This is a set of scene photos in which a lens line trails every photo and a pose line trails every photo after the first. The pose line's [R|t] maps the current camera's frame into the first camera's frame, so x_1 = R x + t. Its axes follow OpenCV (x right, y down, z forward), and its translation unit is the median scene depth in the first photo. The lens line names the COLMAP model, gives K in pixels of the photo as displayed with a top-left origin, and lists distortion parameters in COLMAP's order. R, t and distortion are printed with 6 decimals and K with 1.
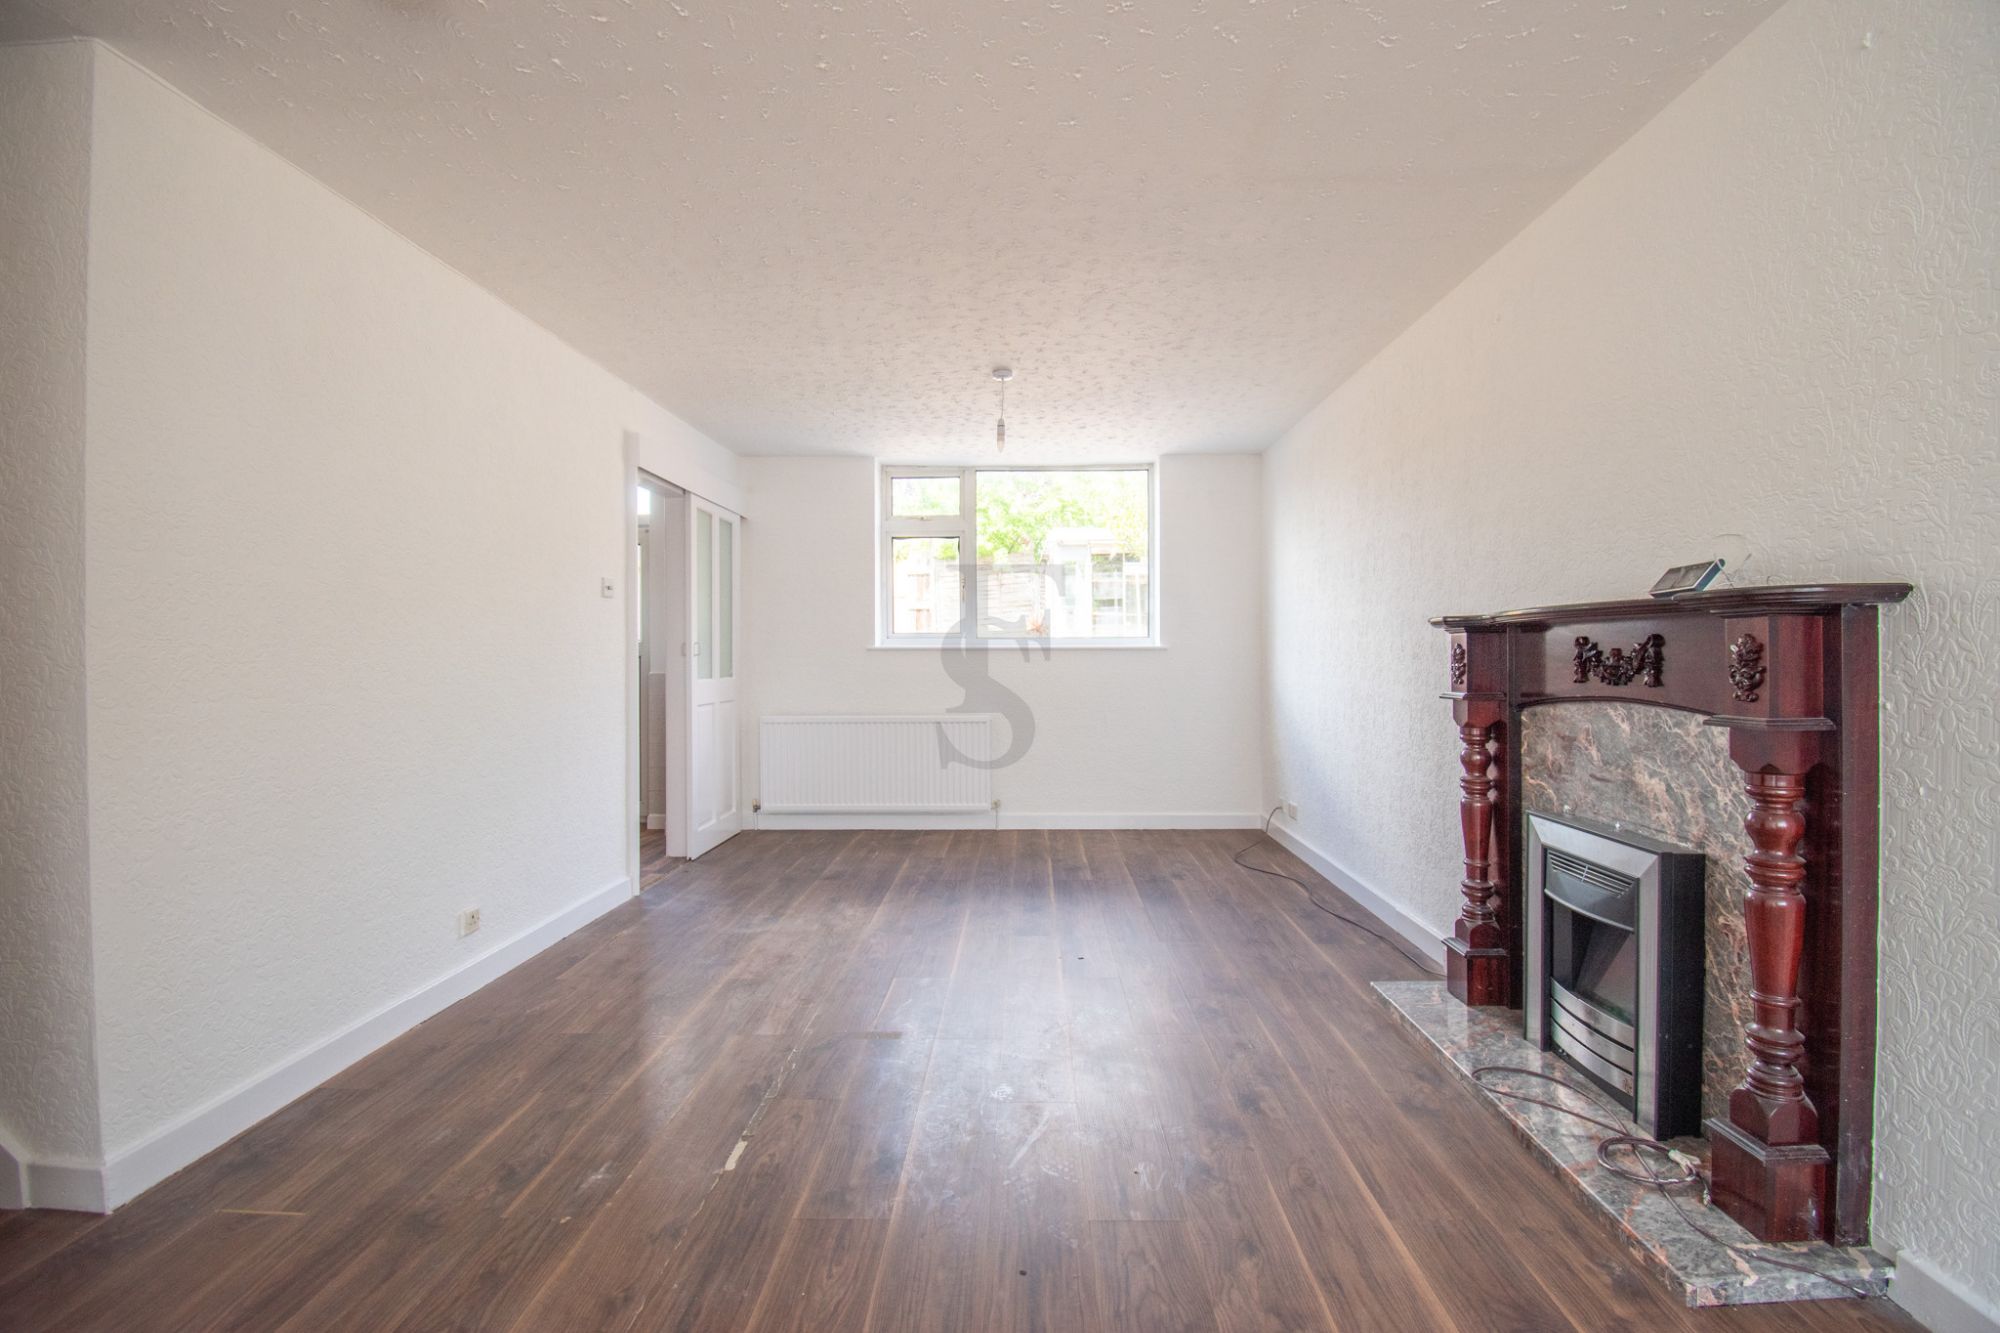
lens RADIAL K [[919.2, 0, 1000.0], [0, 919.2, 666.5], [0, 0, 1]] dist [0.017843, -0.000234]
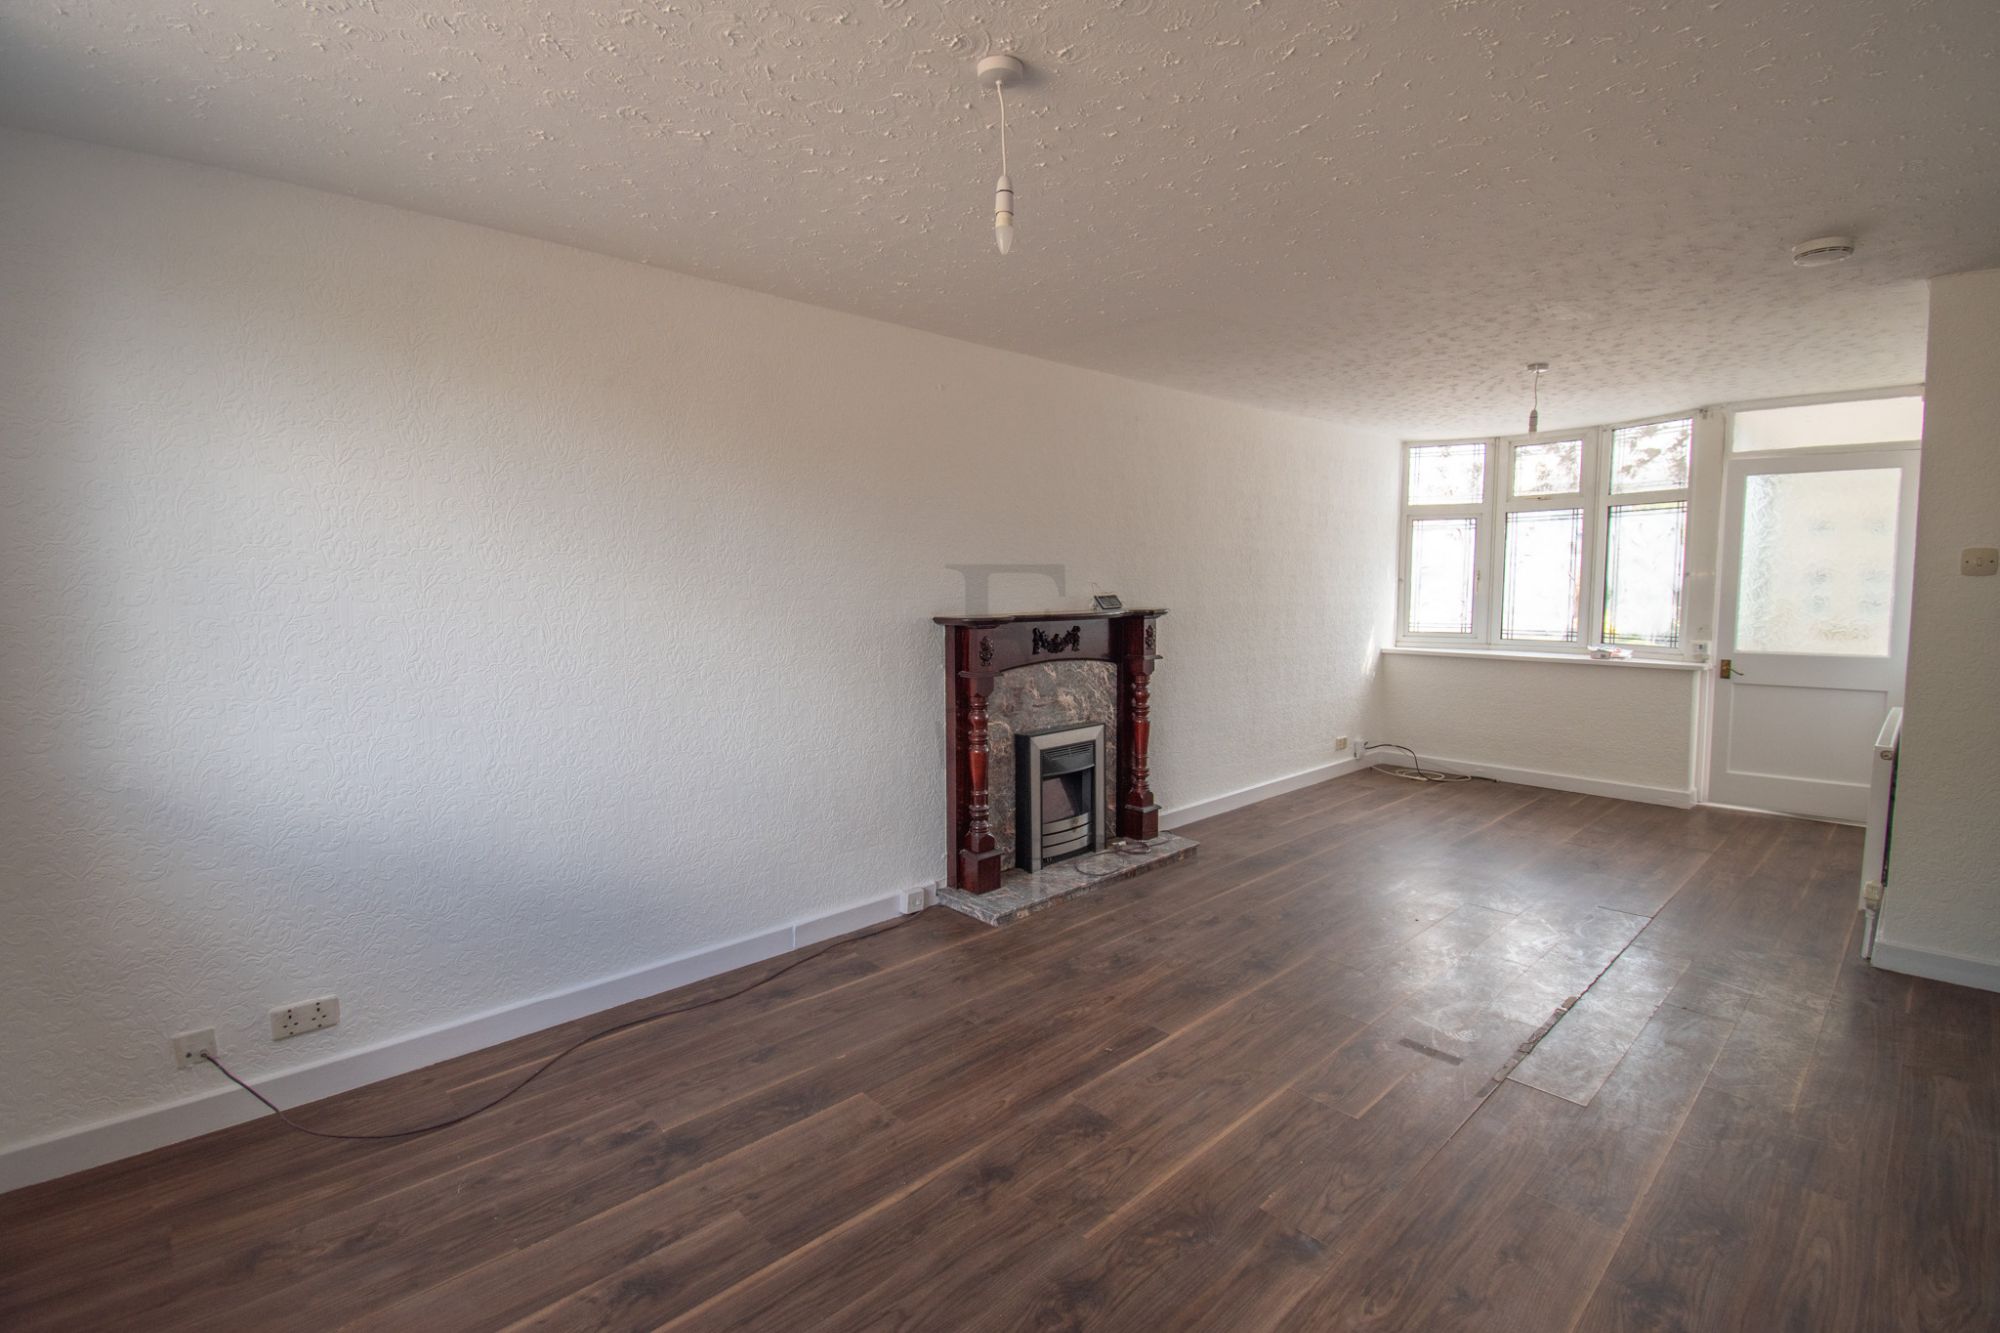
lens RADIAL K [[919.2, 0, 1000.0], [0, 919.2, 666.5], [0, 0, 1]] dist [0.017843, -0.000234]
pose [[-0.721264, -0.054316, 0.690527, -0.546155], [0.016431, 0.995298, 0.095451, -0.130691], [-0.692465, 0.080192, -0.716981, 2.364860]]
